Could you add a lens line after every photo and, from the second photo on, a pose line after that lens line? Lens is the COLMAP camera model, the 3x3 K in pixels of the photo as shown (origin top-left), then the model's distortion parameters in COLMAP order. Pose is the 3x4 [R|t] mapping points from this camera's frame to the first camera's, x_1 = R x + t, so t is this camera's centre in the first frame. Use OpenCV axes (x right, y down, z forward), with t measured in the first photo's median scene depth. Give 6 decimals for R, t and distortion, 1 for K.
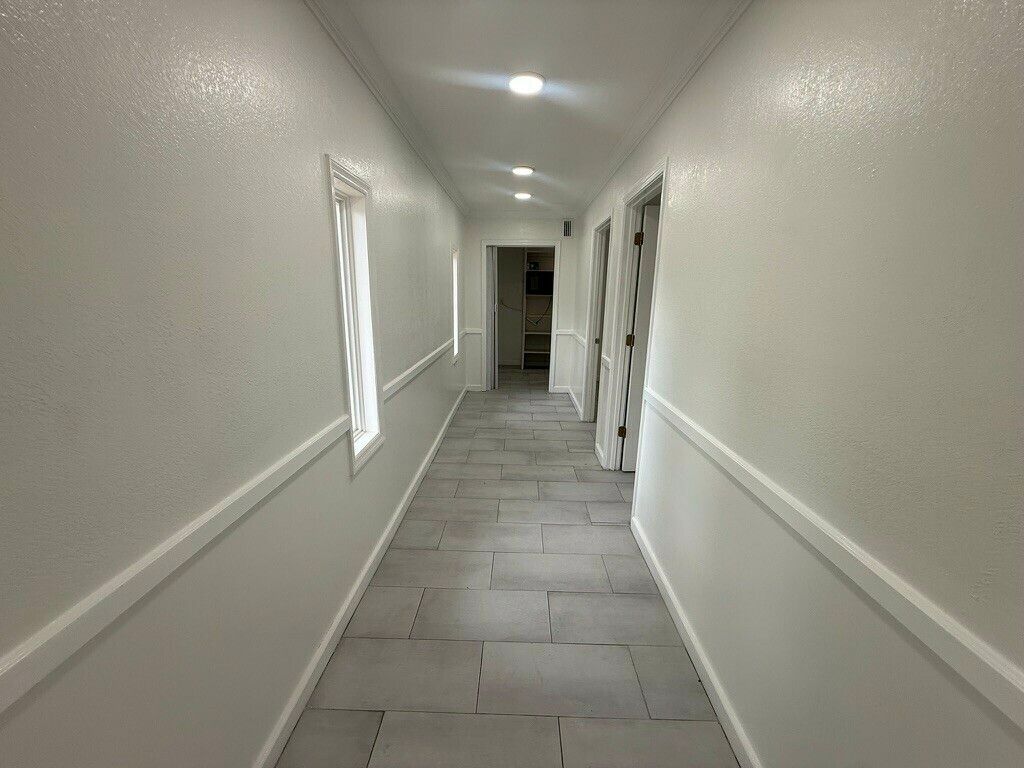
lens RADIAL K [[406.8, 0, 512.9], [0, 406.8, 384.3], [0, 0, 1]] dist [-0.000388, -0.000424]
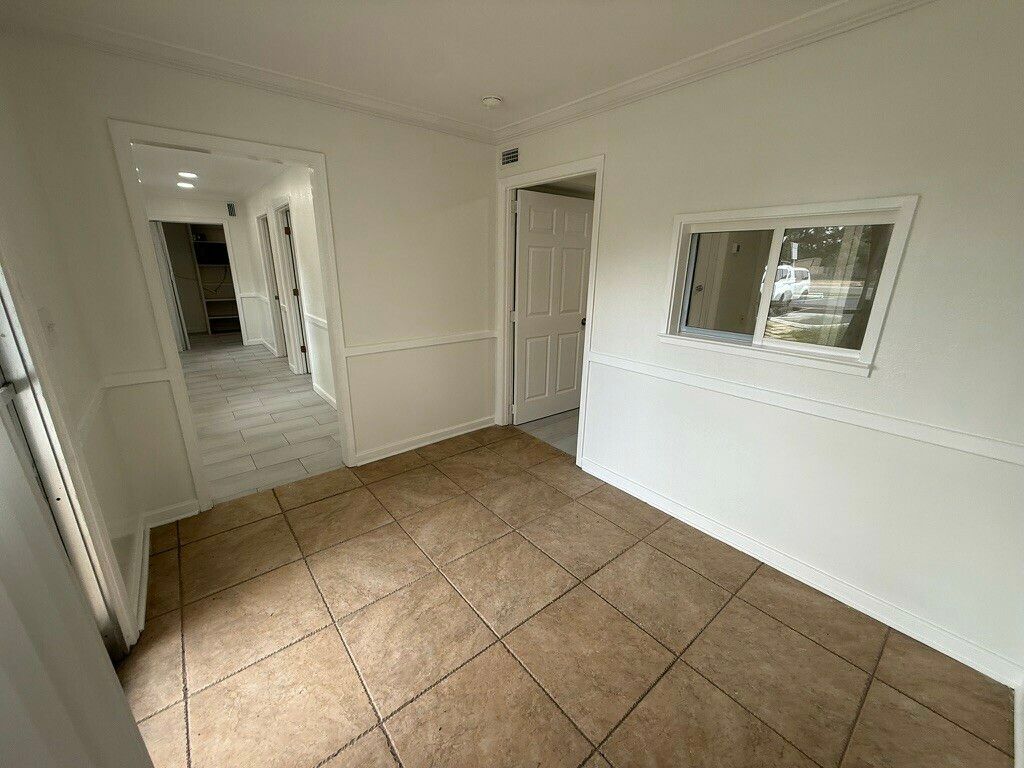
lens RADIAL K [[406.8, 0, 510.0], [0, 406.8, 385.2], [0, 0, 1]] dist [-0.000388, -0.000424]
pose [[0.766583, -0.195224, 0.611750, -0.080230], [0.146975, 0.980719, 0.128796, 0.109173], [-0.625099, -0.008821, 0.780496, -0.516938]]
